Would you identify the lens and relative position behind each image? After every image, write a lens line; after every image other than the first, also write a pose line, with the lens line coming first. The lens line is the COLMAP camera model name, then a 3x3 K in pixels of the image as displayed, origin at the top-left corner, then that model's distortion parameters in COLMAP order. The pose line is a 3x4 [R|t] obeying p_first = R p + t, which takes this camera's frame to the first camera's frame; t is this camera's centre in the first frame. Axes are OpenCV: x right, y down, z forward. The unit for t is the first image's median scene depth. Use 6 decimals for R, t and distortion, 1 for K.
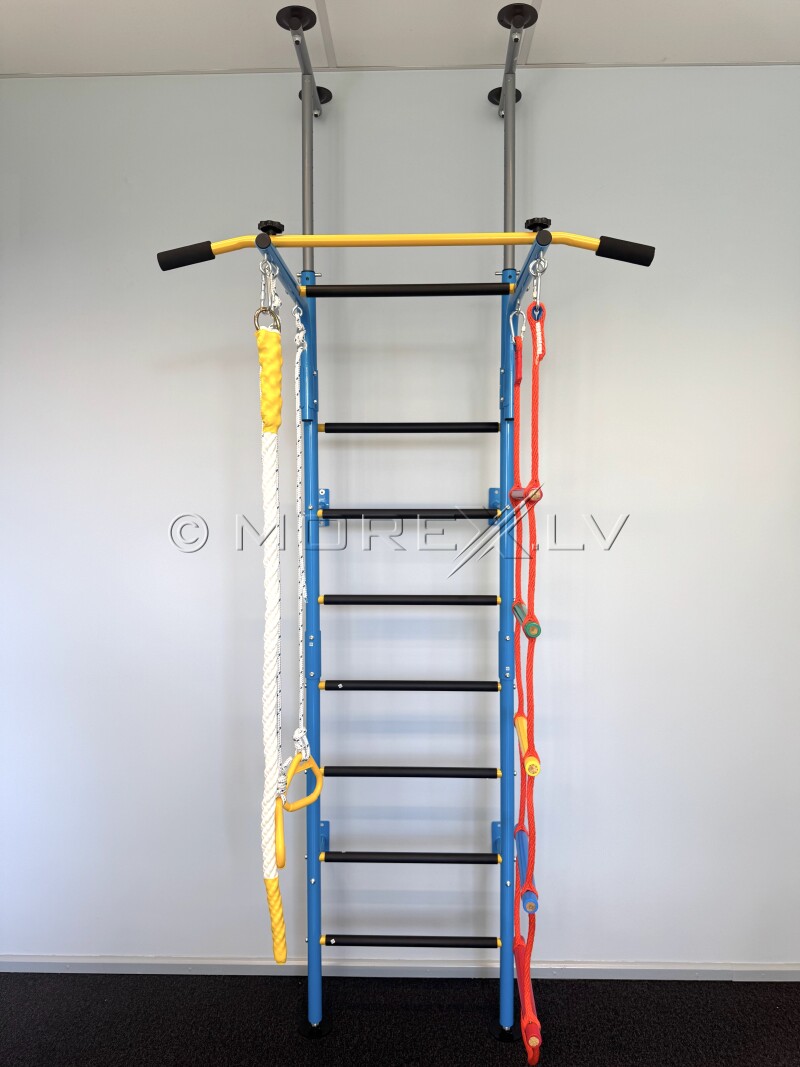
lens RADIAL K [[761.5, 0, 400.0], [0, 761.5, 533.5], [0, 0, 1]] dist [-0.009071, 0.005097]
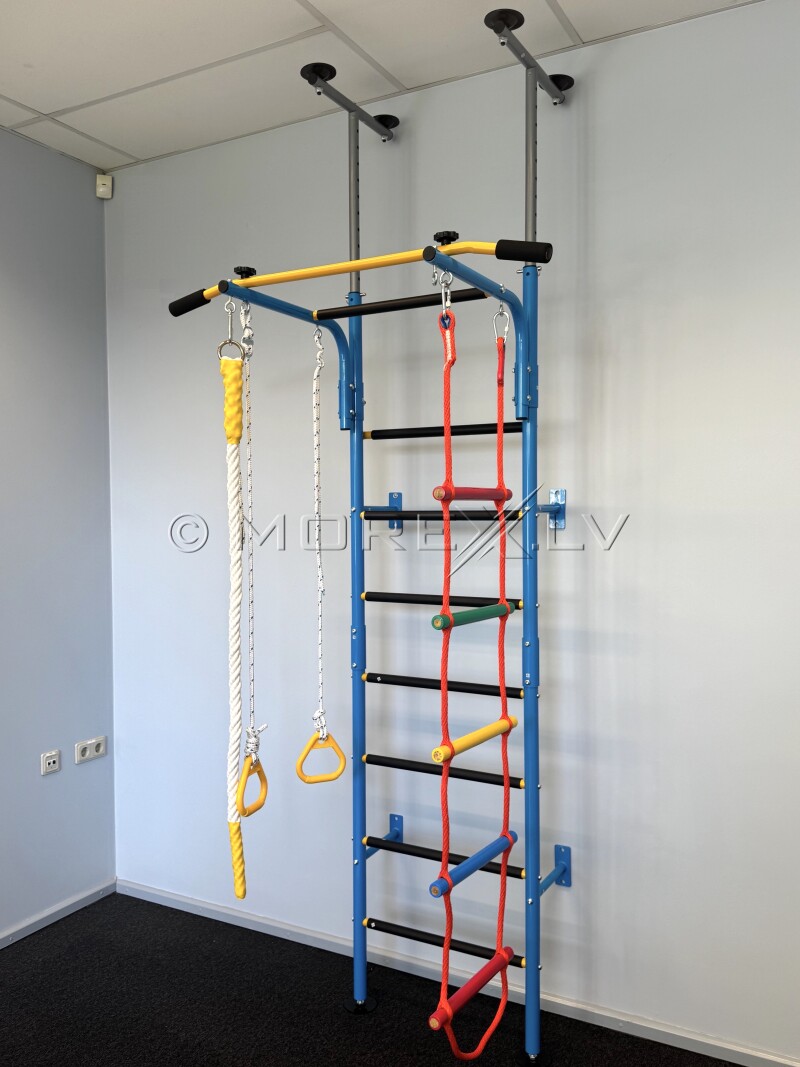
lens RADIAL K [[869.5, 0, 401.0], [0, 869.5, 527.8], [0, 0, 1]] dist [-0.003064, -0.007410]
pose [[0.892438, 0.007380, -0.451111, 0.500165], [-0.021260, 0.999443, -0.025708, 0.021355], [0.450670, 0.032533, 0.892098, -0.069844]]
